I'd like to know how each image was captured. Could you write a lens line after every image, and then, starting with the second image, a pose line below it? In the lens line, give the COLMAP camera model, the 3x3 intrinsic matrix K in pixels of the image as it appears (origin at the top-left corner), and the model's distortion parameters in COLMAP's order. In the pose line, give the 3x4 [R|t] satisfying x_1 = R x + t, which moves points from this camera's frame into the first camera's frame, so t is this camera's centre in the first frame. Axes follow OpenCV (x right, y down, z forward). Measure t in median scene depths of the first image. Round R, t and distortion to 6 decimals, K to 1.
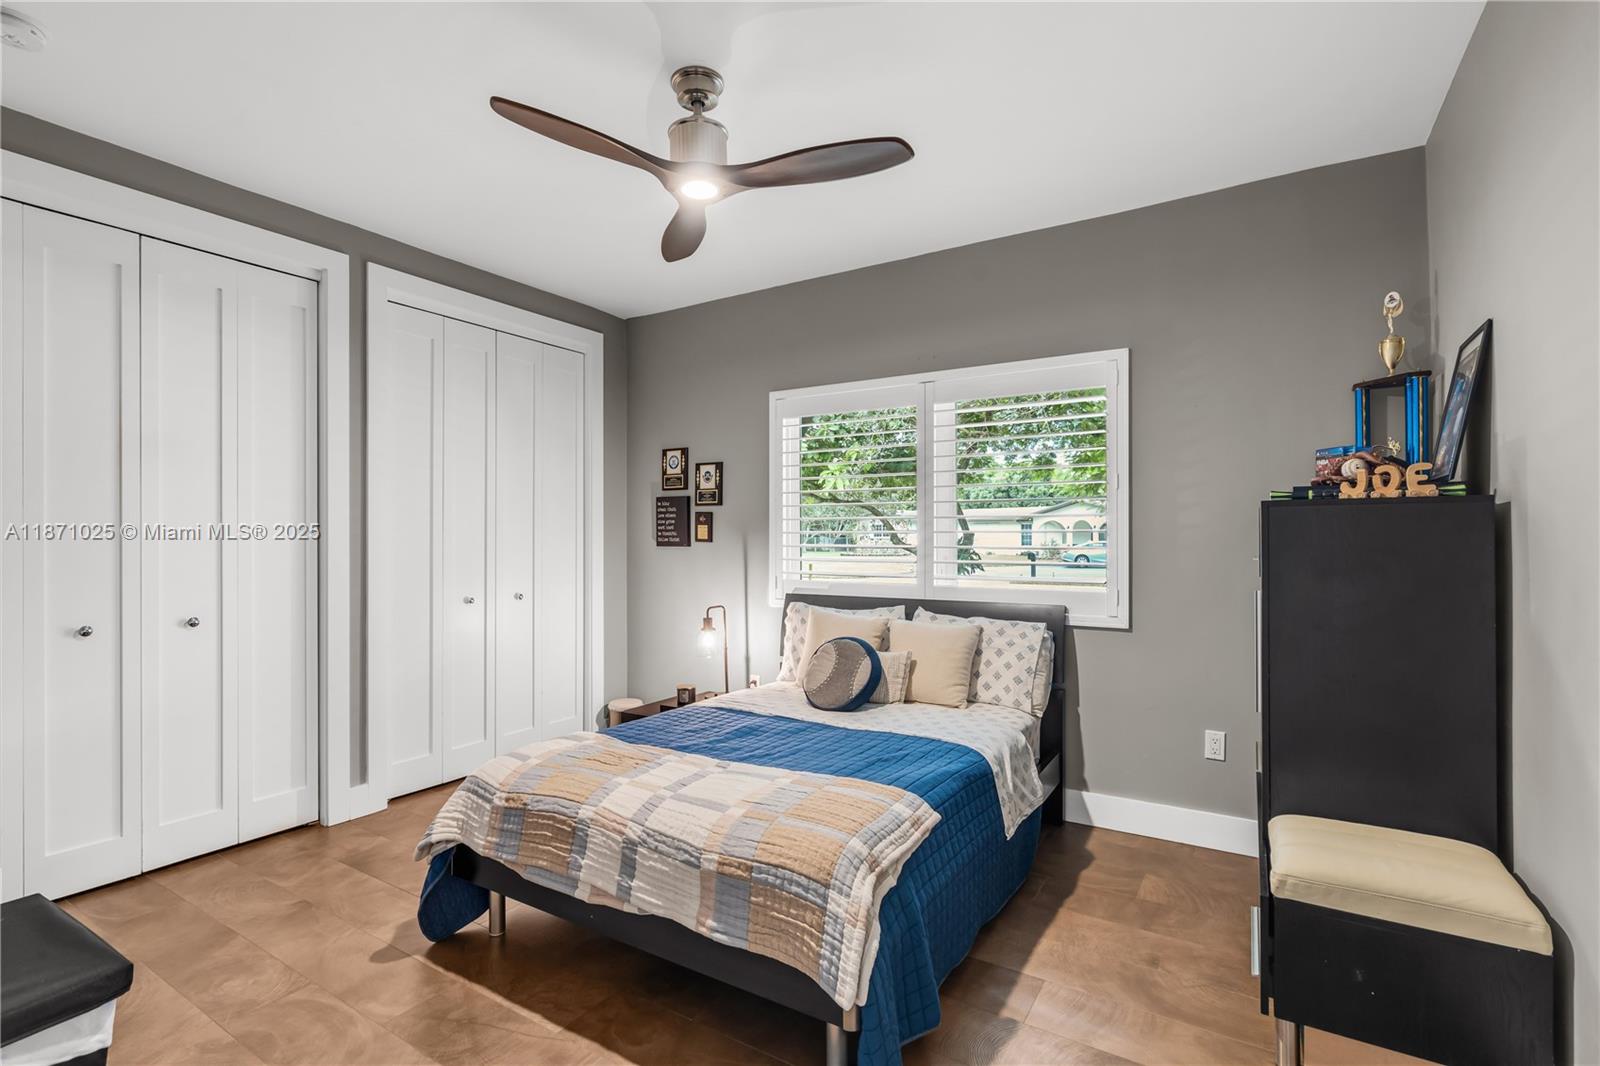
lens RADIAL K [[724.9, 0, 787.5], [0, 724.9, 537.3], [0, 0, 1]] dist [-0.003343, 0.002025]
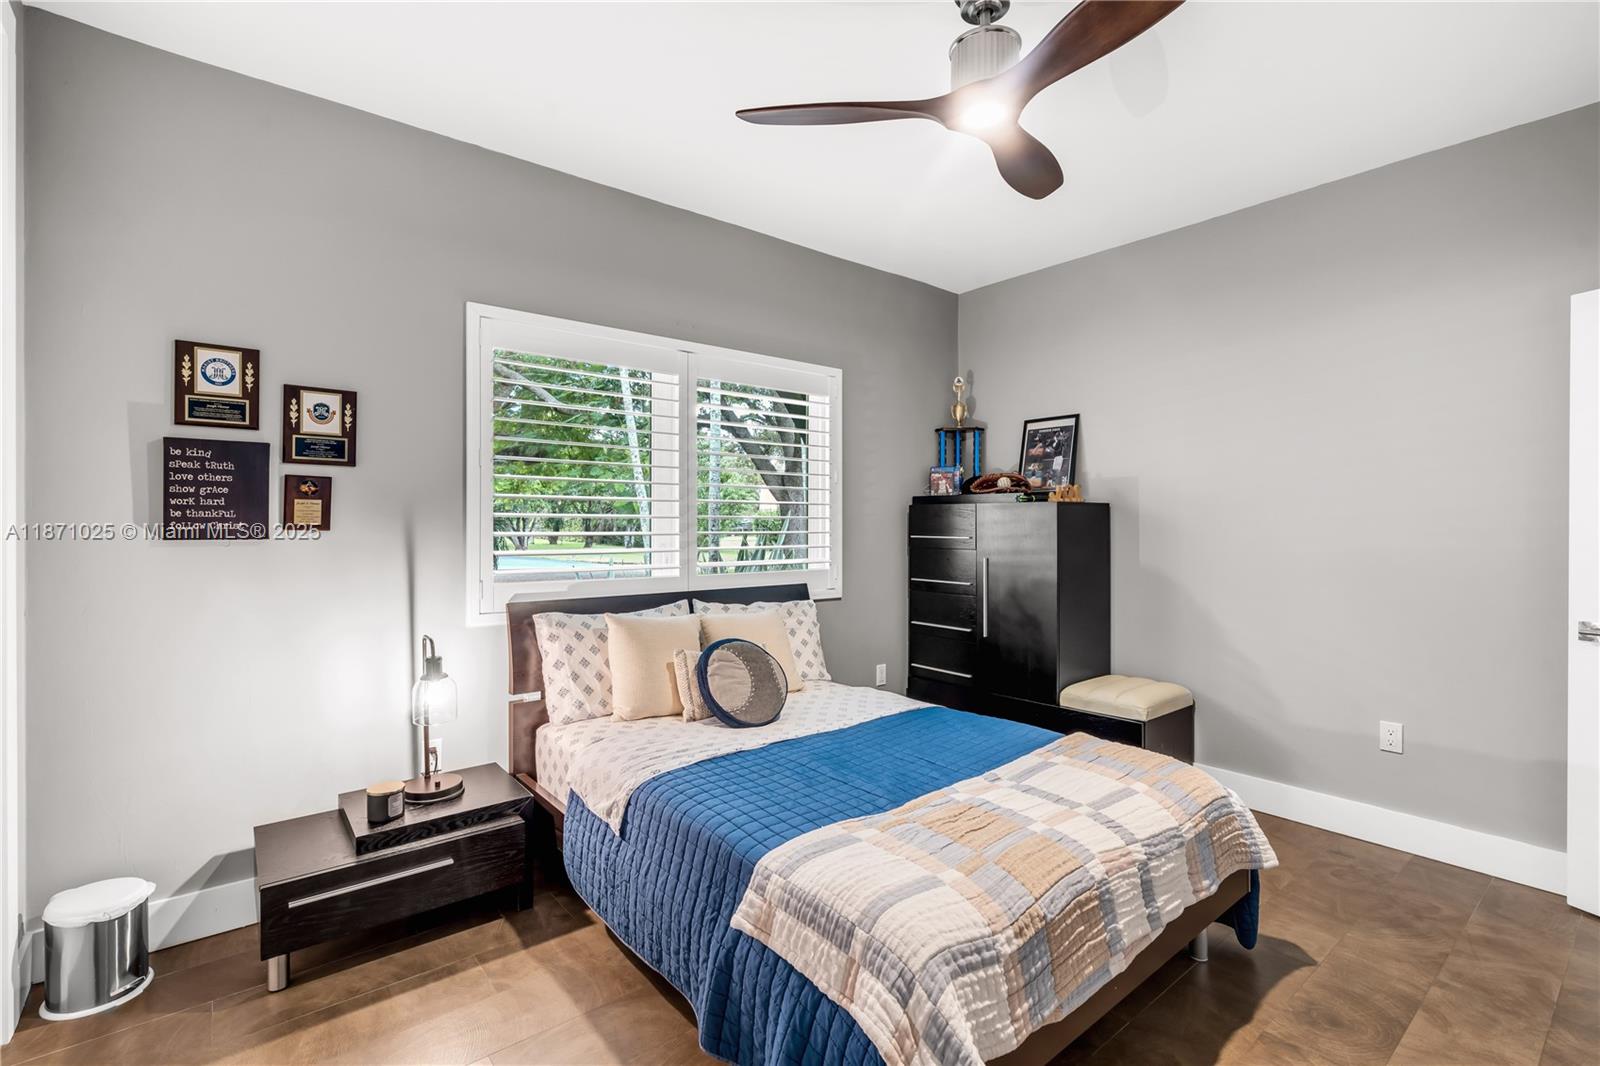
lens RADIAL K [[724.9, 0, 787.7], [0, 724.9, 524.9], [0, 0, 1]] dist [-0.003343, 0.002025]
pose [[0.334770, -0.001461, 0.942299, -0.518281], [-0.000931, 0.999998, 0.001881, 0.000943], [-0.942299, -0.001507, 0.334768, 0.481097]]
